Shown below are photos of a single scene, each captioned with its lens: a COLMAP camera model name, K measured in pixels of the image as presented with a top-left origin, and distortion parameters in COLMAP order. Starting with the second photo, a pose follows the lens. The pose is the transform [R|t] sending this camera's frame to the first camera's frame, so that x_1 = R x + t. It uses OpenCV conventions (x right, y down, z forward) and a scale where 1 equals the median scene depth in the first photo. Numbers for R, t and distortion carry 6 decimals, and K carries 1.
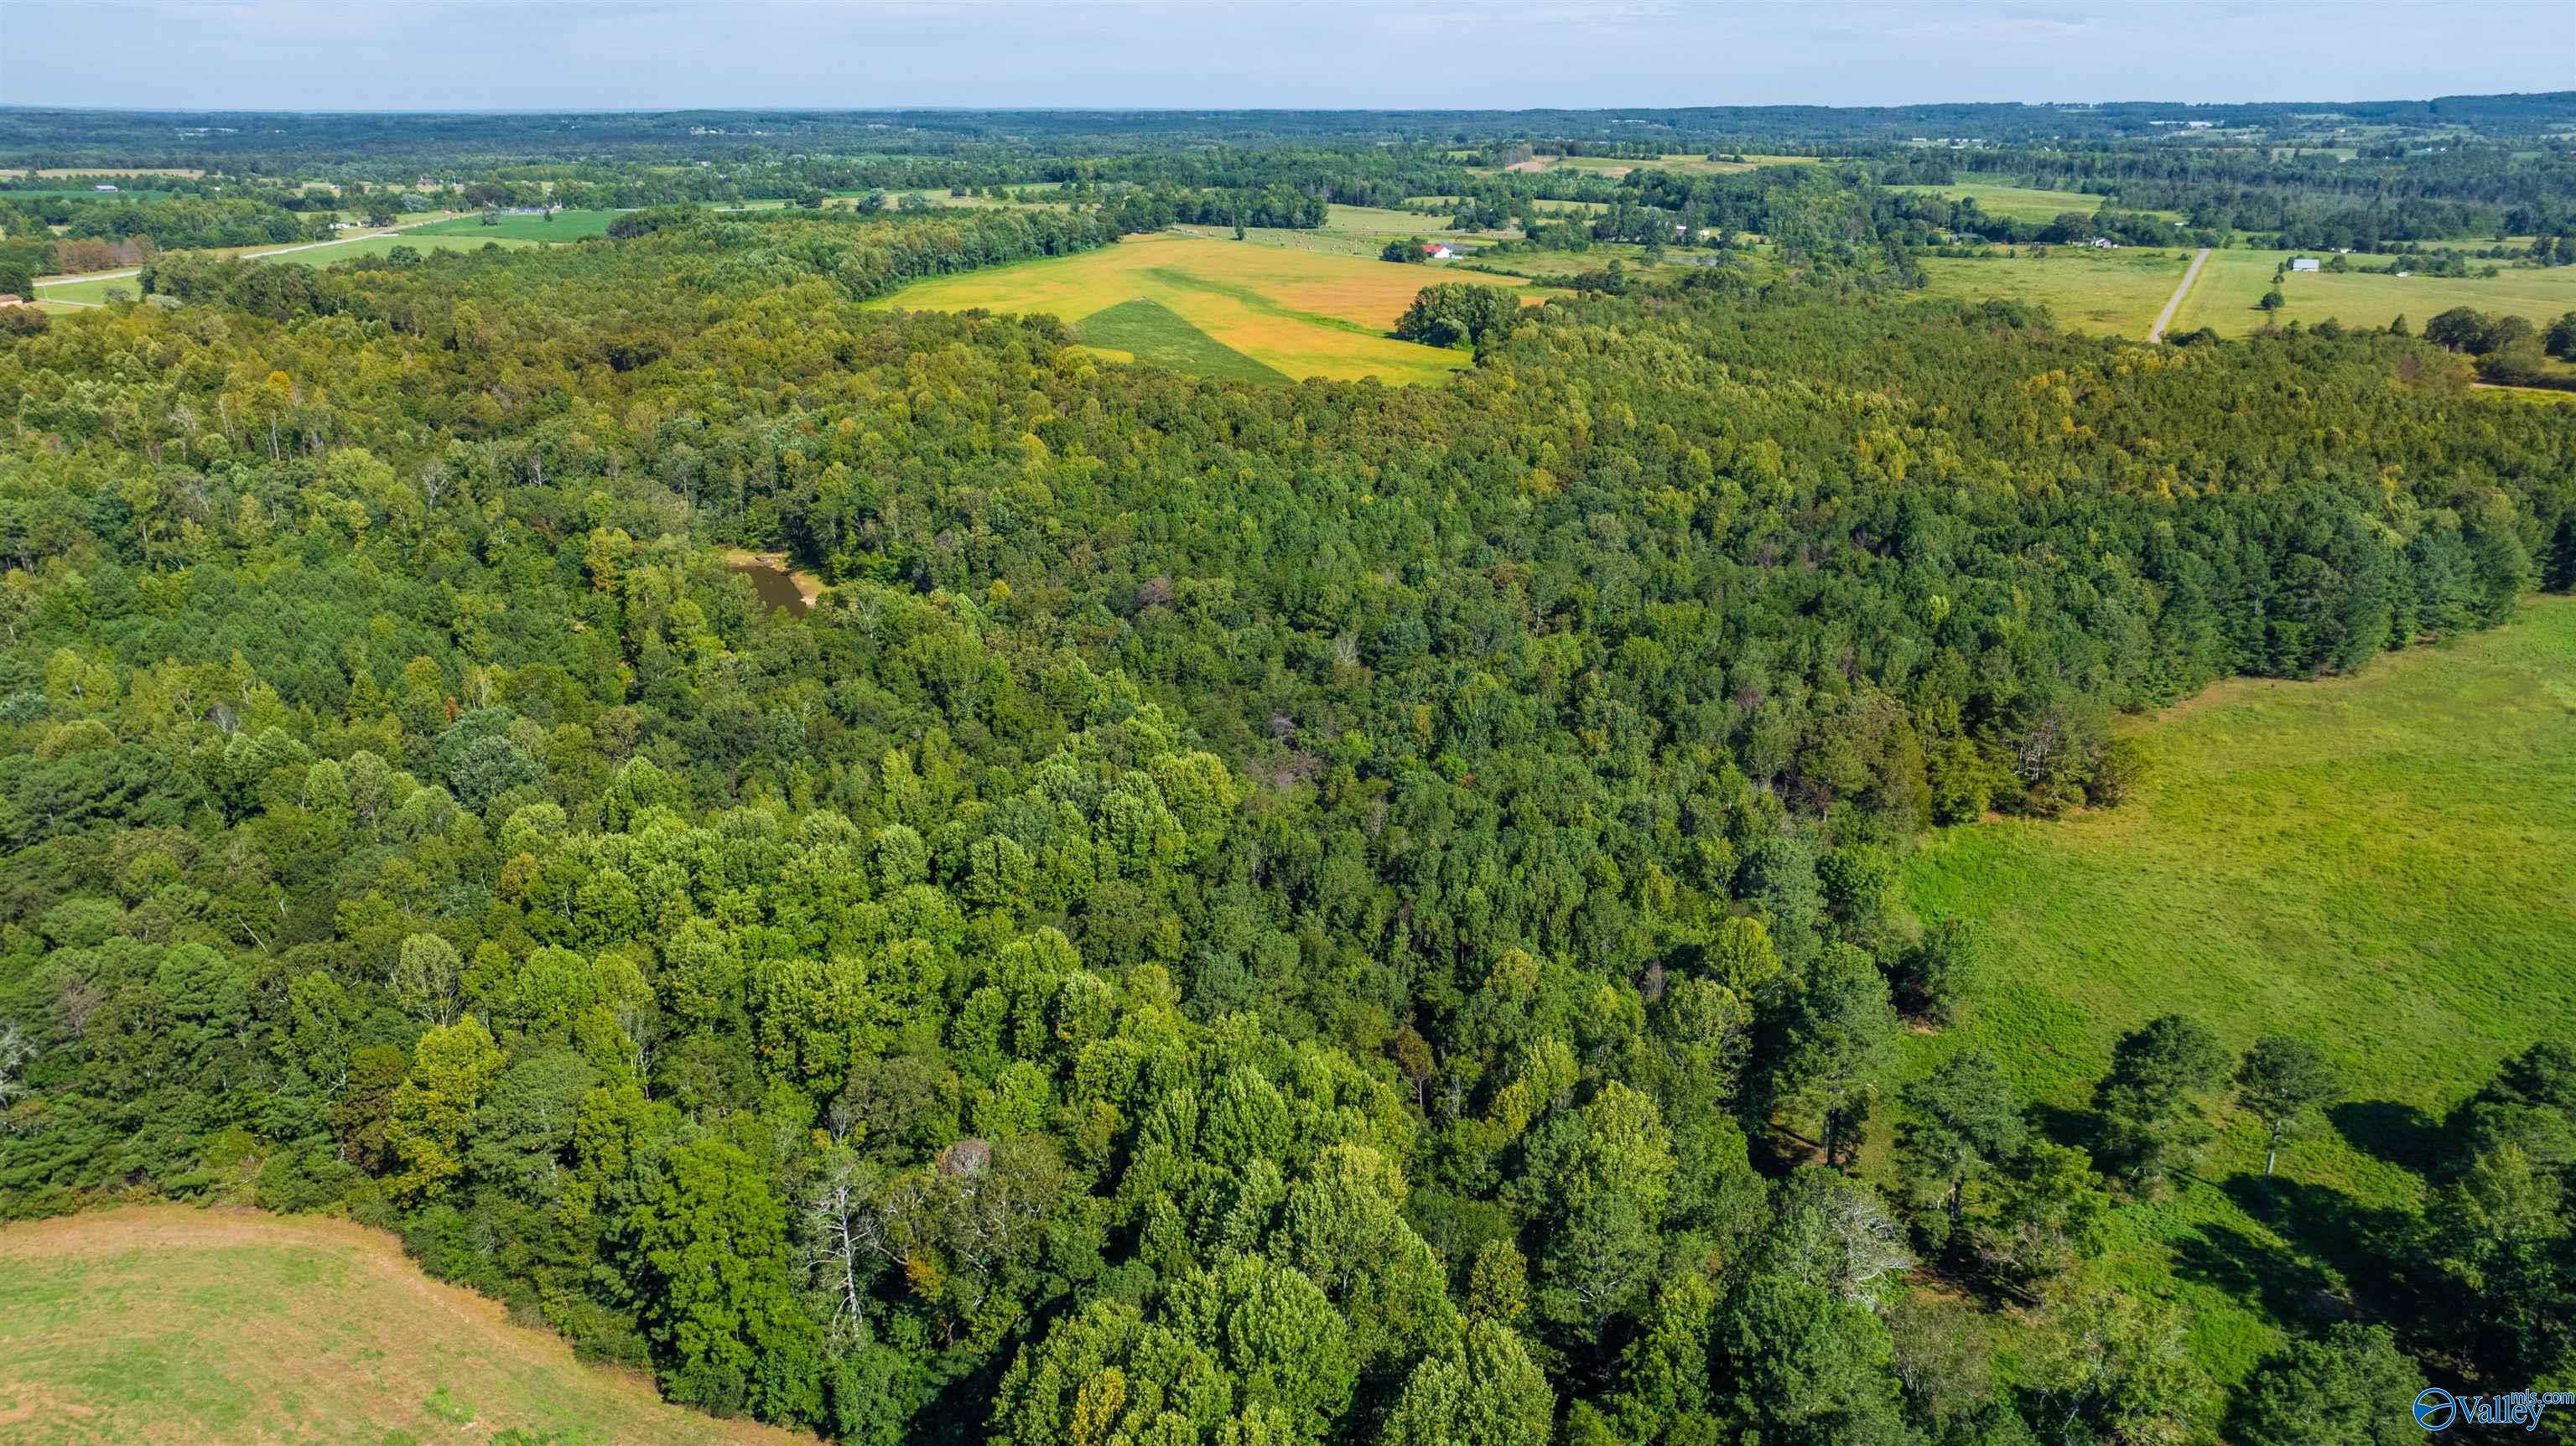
lens RADIAL K [[1817.1, 0, 1296.6], [0, 1817.1, 713.5], [0, 0, 1]] dist [-0.046917, 0.063437]
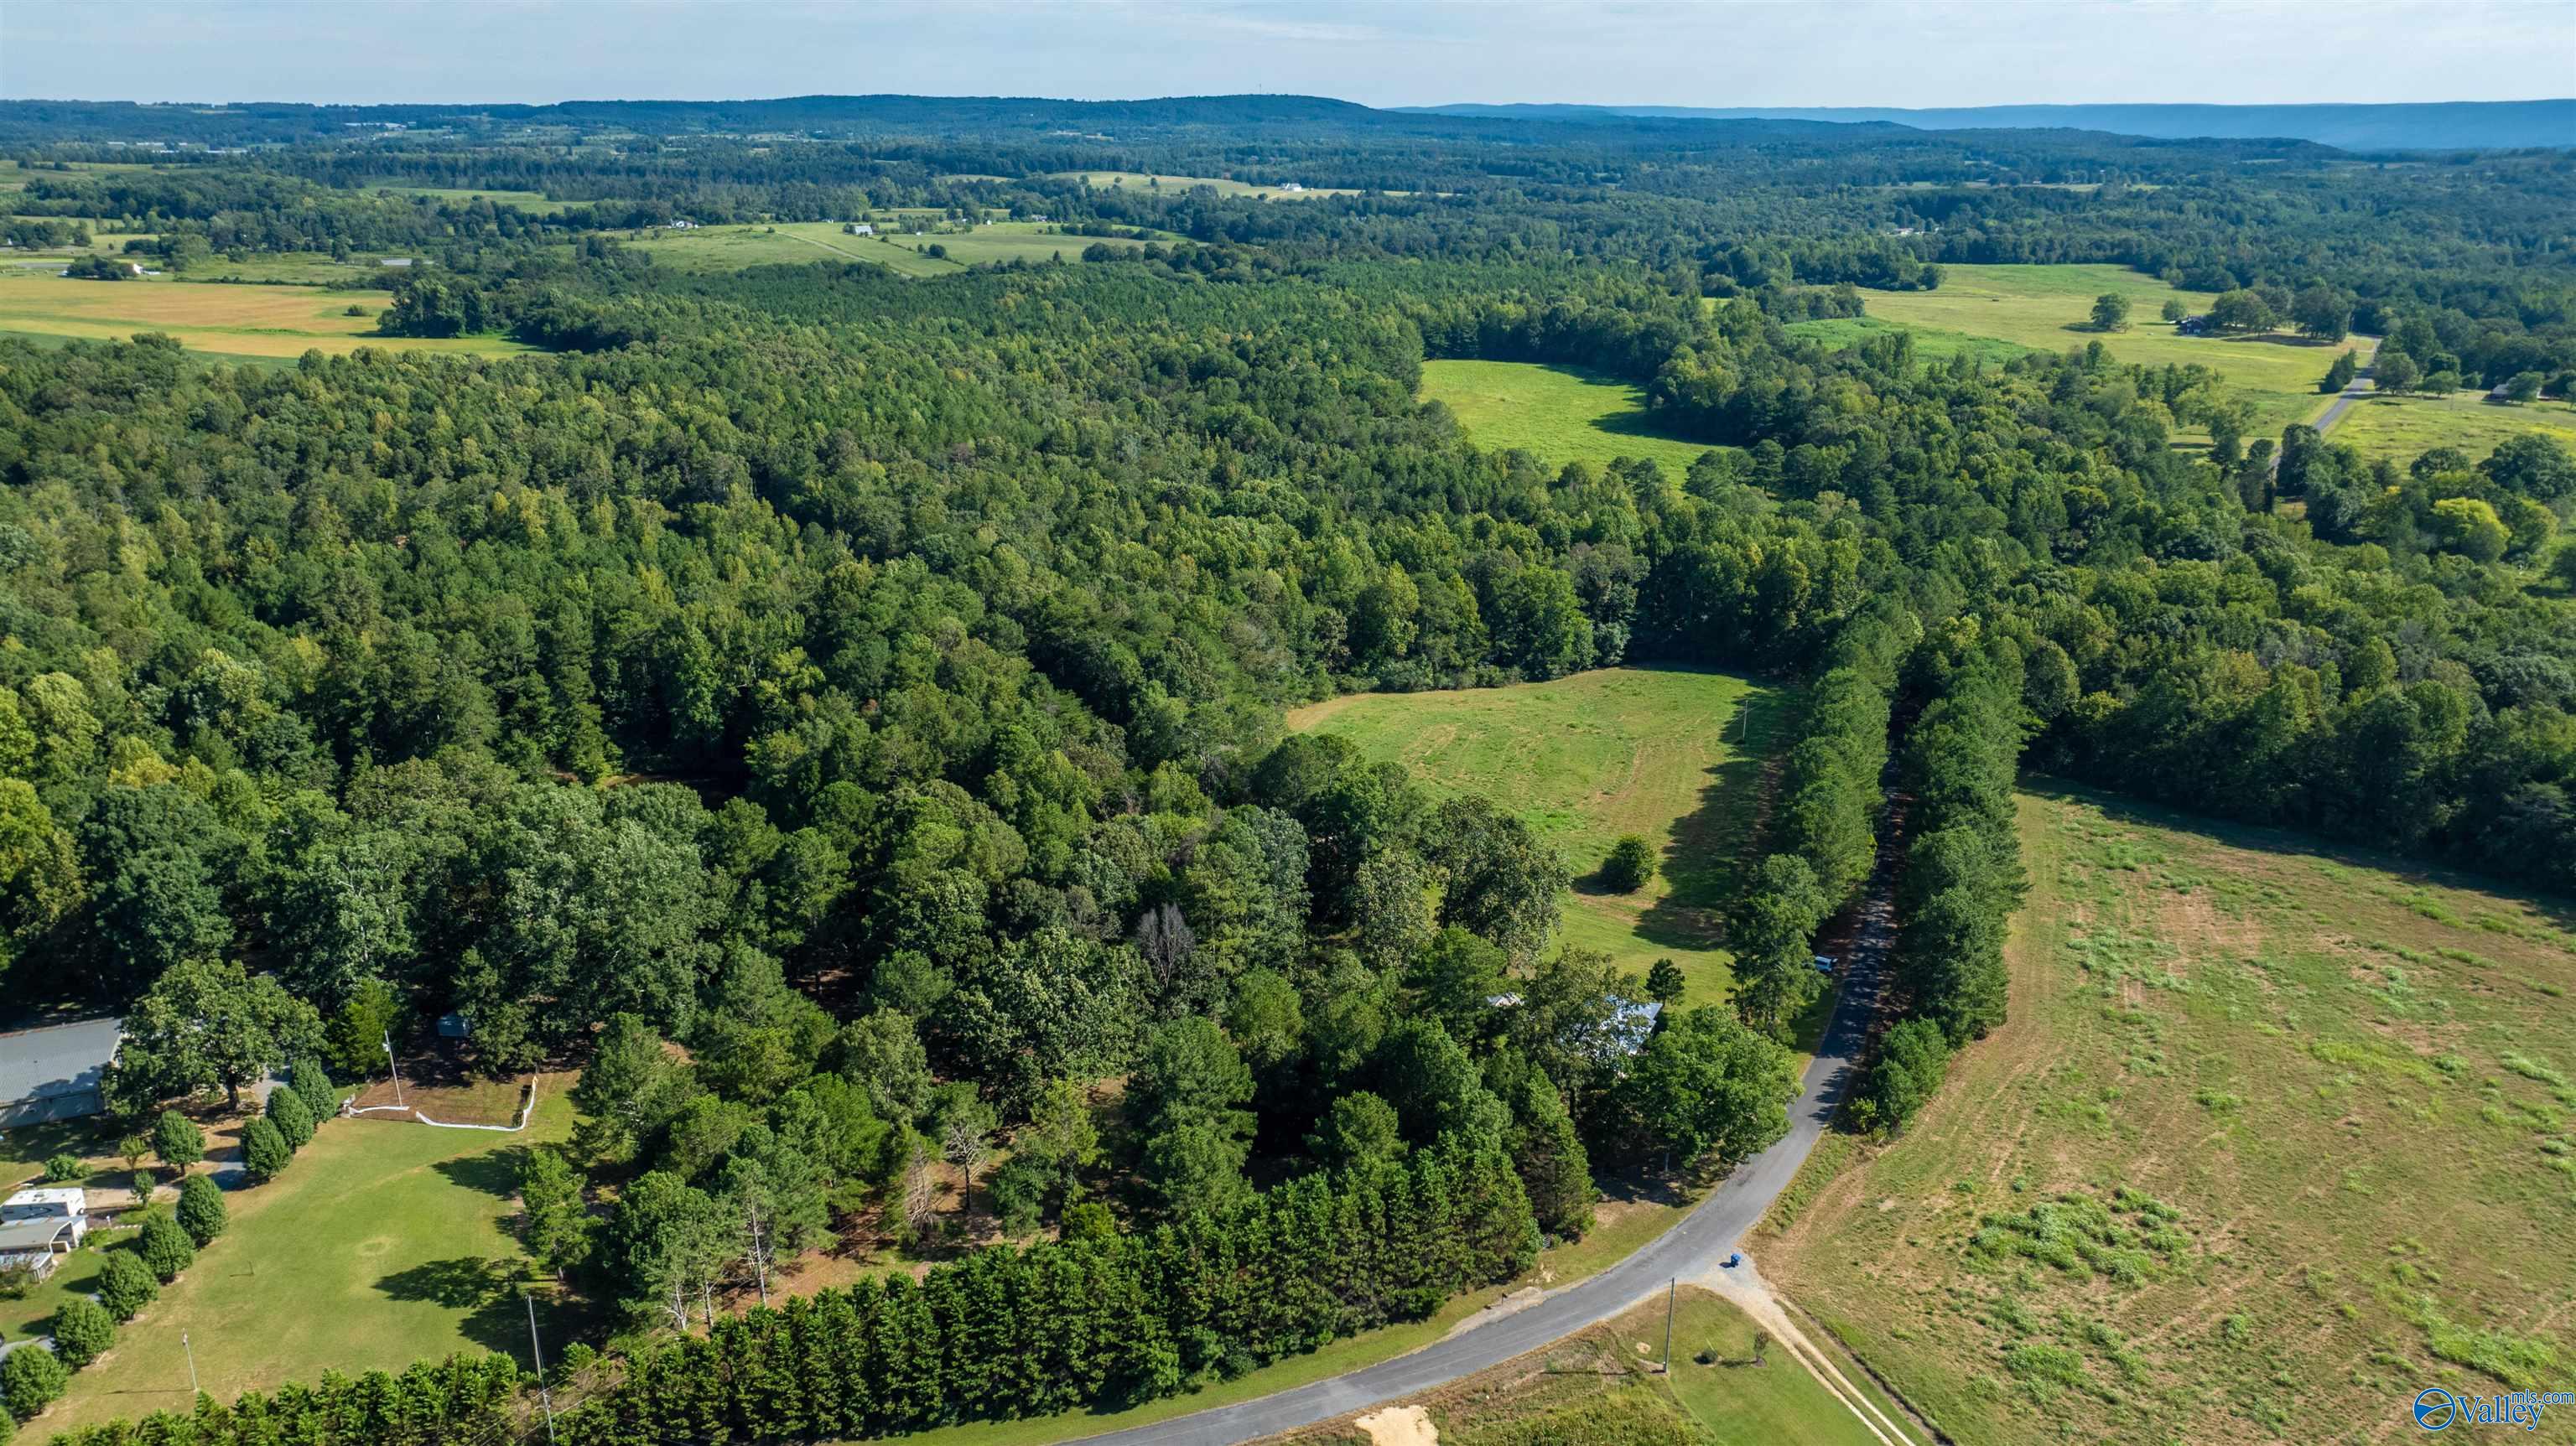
lens RADIAL K [[1803.2, 0, 1290.8], [0, 1803.2, 724.2], [0, 0, 1]] dist [-0.016526, 0.009825]
pose [[0.582615, -0.261993, 0.769363, -0.534975], [0.257308, 0.957386, 0.131170, 0.011604], [-0.770943, 0.121541, 0.625200, -0.047653]]
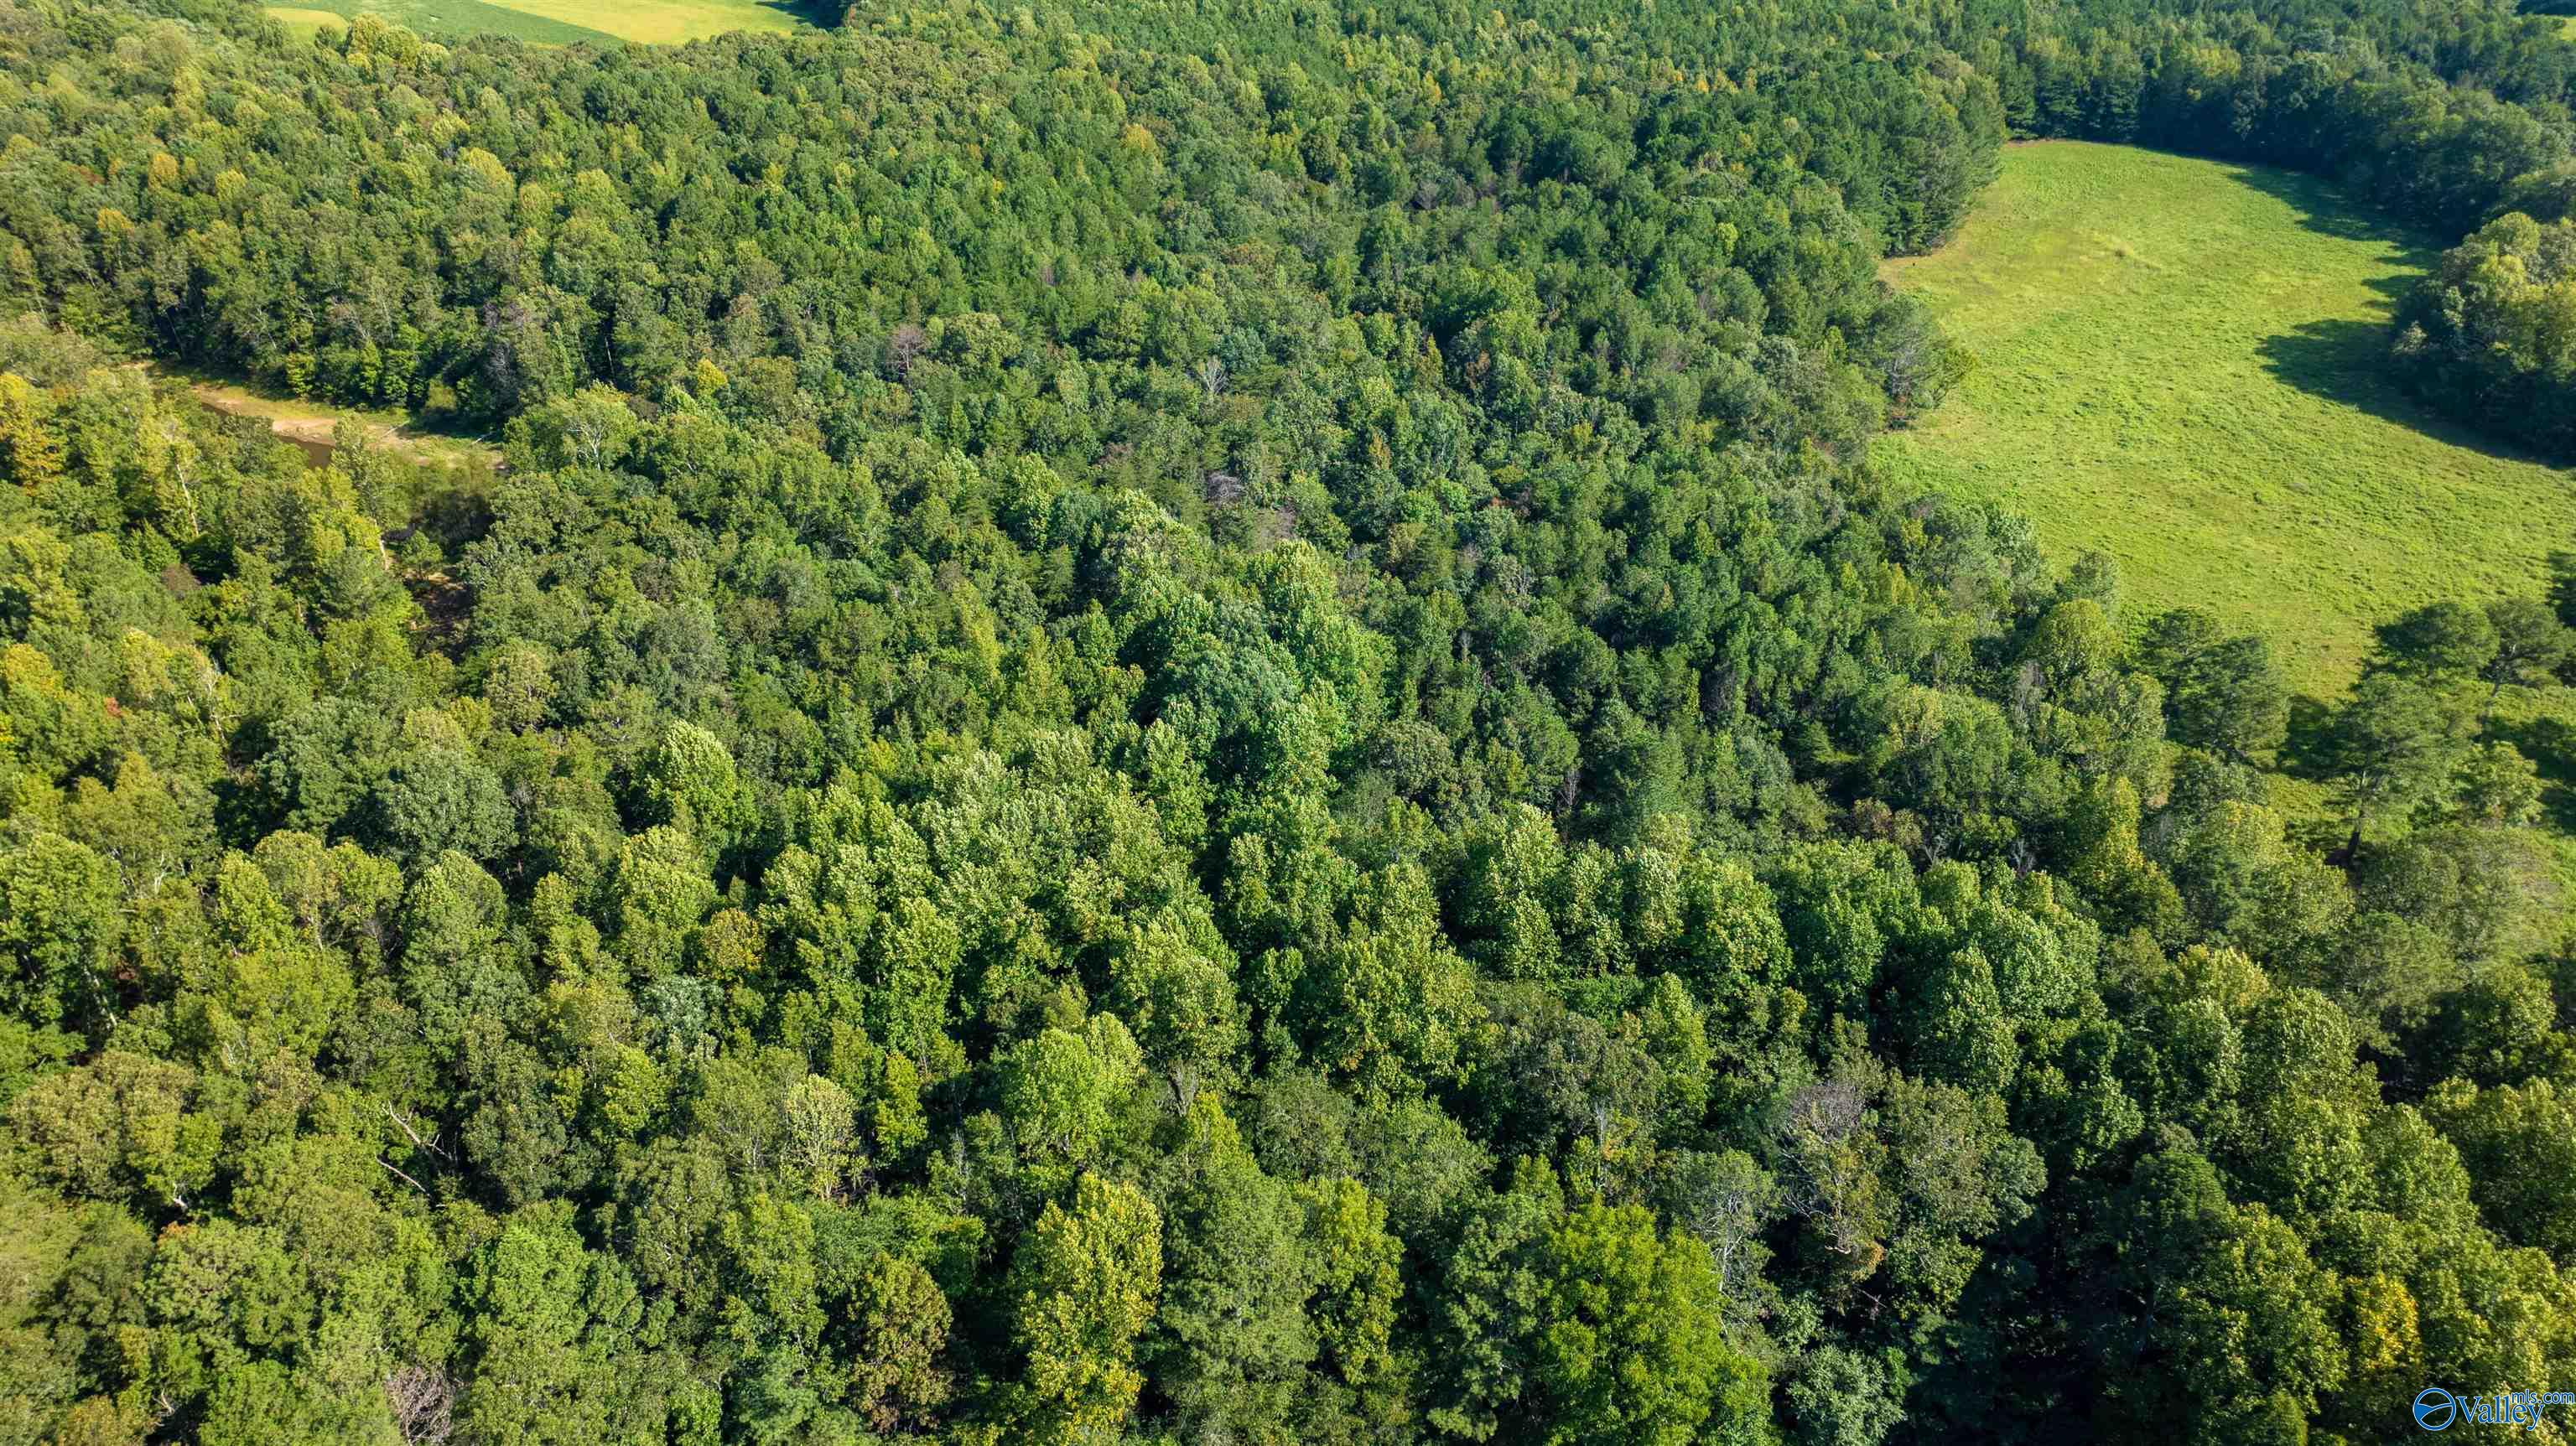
lens RADIAL K [[1817.1, 0, 1296.6], [0, 1817.1, 713.5], [0, 0, 1]] dist [-0.046917, 0.063437]
pose [[0.851784, -0.257141, 0.456445, -0.165098], [0.157069, 0.956523, 0.245751, -0.037227], [-0.499792, -0.137633, 0.855140, 0.095998]]
